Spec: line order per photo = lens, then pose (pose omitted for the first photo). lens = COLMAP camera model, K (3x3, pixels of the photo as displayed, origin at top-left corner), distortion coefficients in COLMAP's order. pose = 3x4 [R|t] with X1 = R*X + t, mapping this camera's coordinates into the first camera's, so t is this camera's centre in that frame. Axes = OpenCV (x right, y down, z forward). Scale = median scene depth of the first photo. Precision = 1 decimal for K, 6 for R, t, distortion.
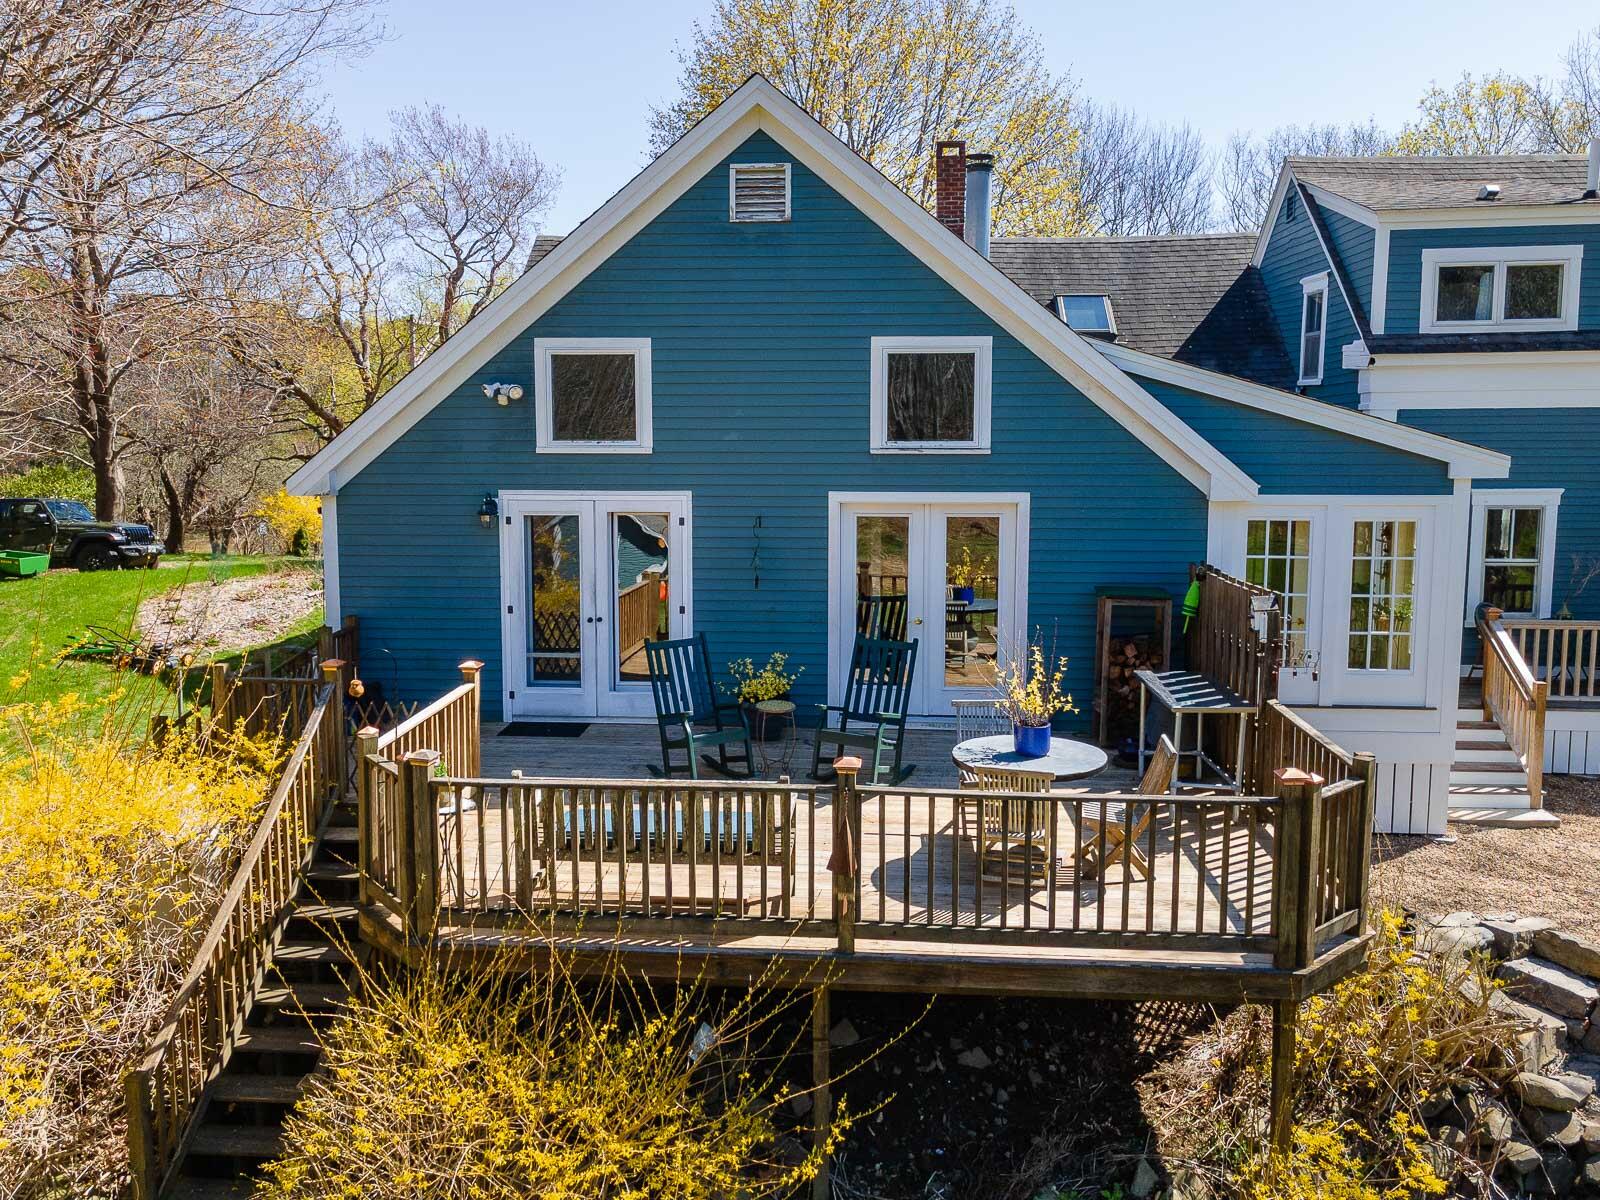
lens RADIAL K [[1231.1, 0, 796.6], [0, 1231.1, 558.2], [0, 0, 1]] dist [0.001317, -0.007690]
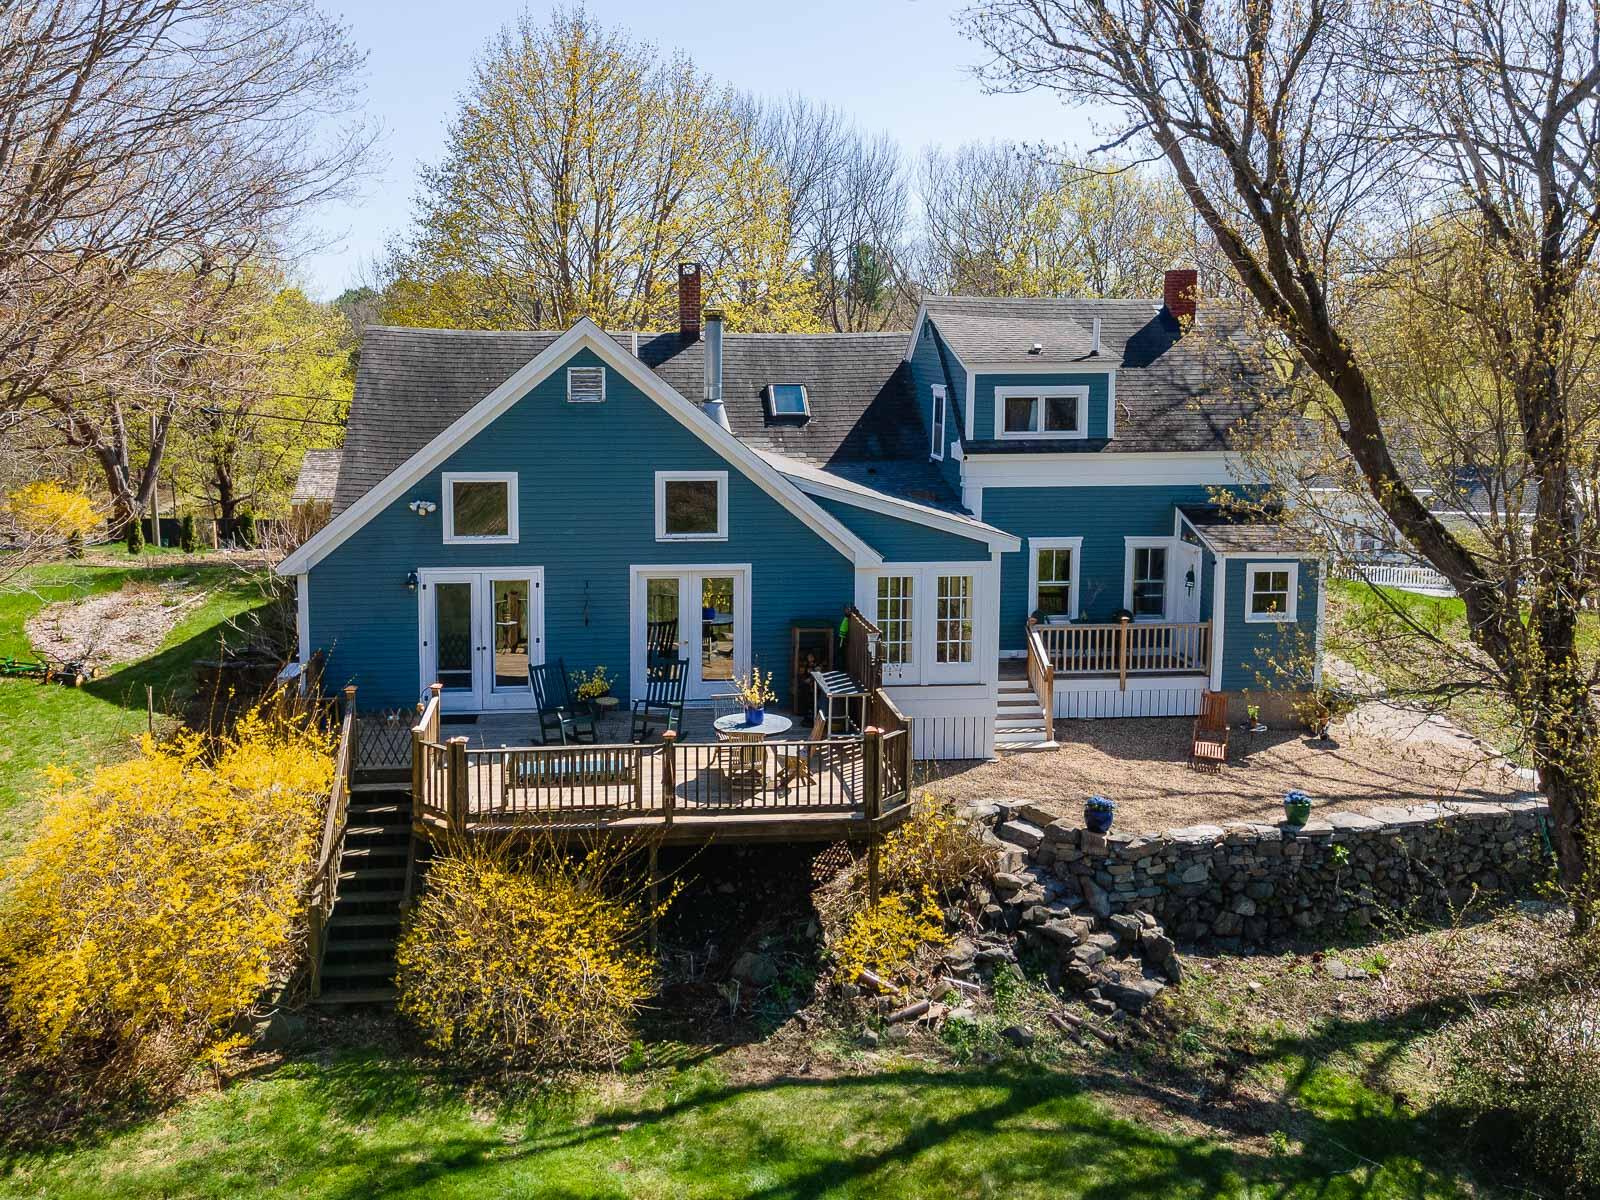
lens RADIAL K [[1265.3, 0, 744.2], [0, 1265.3, 497.8], [0, 0, 1]] dist [0.000336, -0.007820]
pose [[0.983675, -0.013278, 0.179463, -0.140482], [0.015567, 0.999814, -0.011352, -0.137961], [-0.179279, 0.013961, 0.983699, -0.760582]]
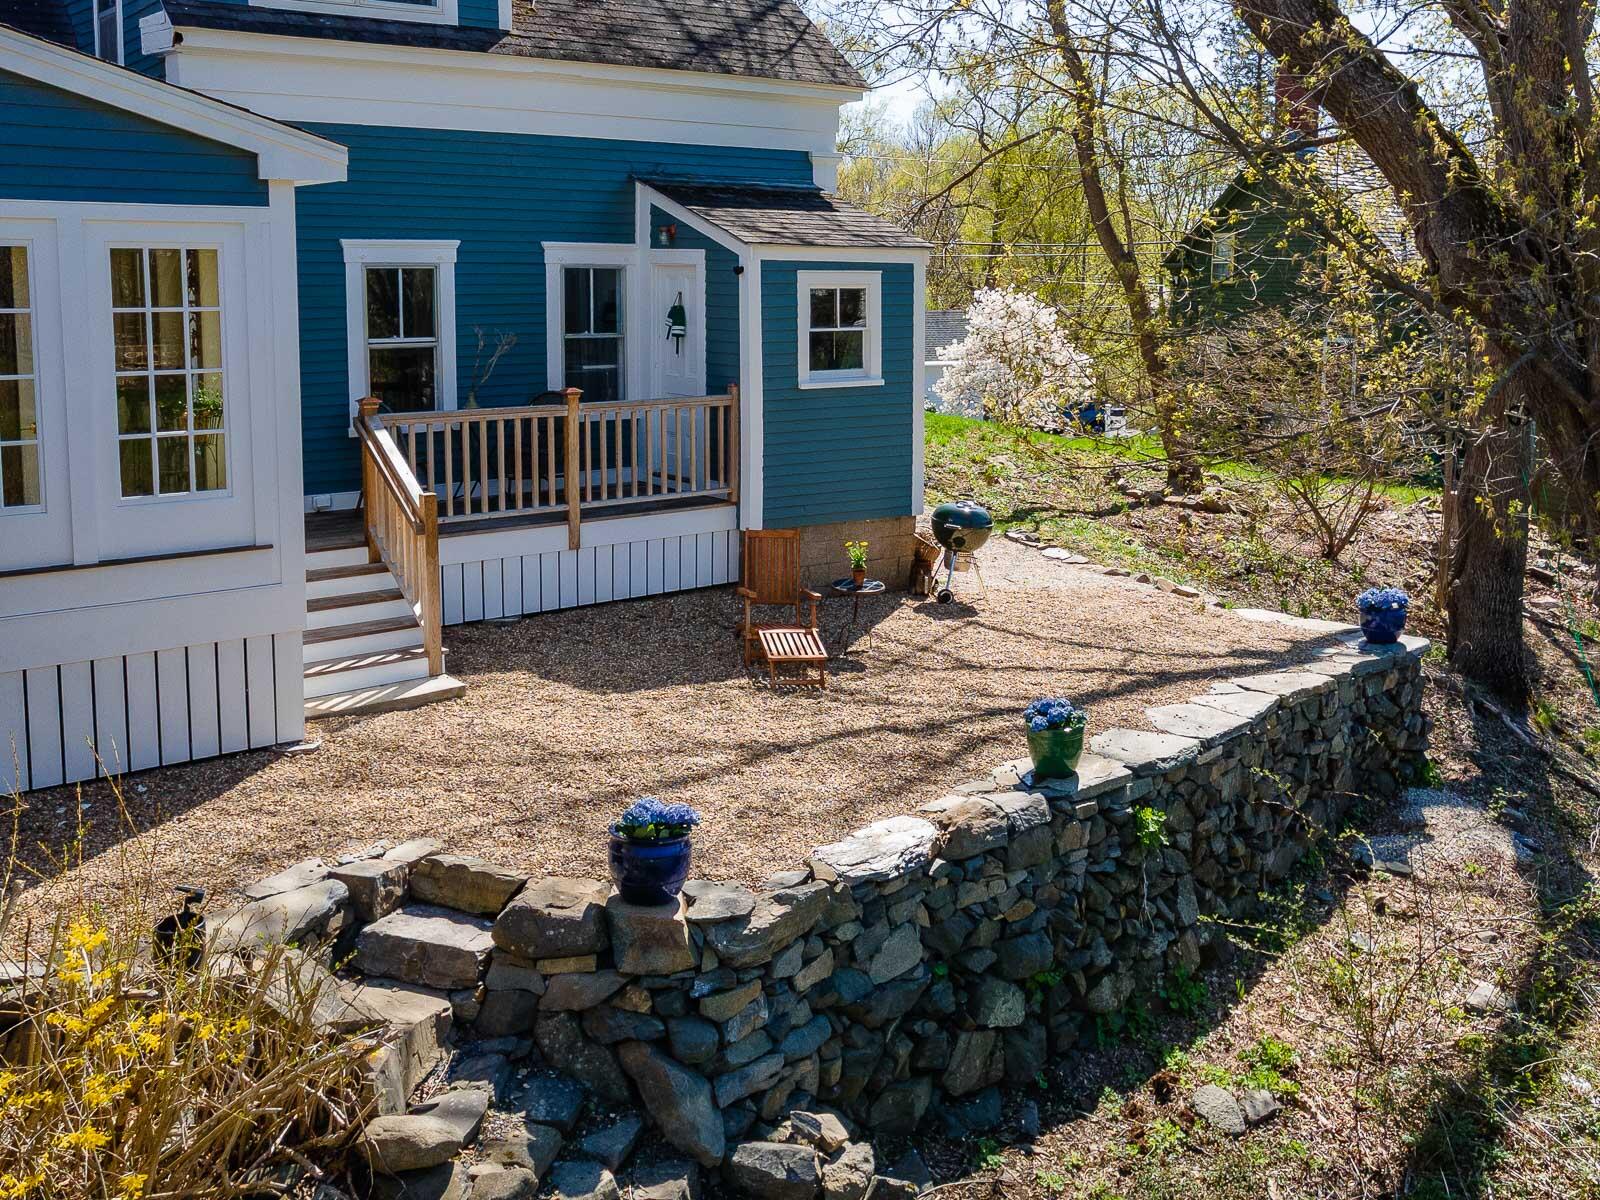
lens RADIAL K [[1545.9, 0, 865.4], [0, 1545.9, 437.4], [0, 0, 1]] dist [-0.005232, -0.007934]
pose [[0.719098, -0.070670, 0.691306, 0.216622], [0.064834, 0.997299, 0.034510, 0.065997], [-0.691878, 0.020004, 0.721737, 0.237703]]
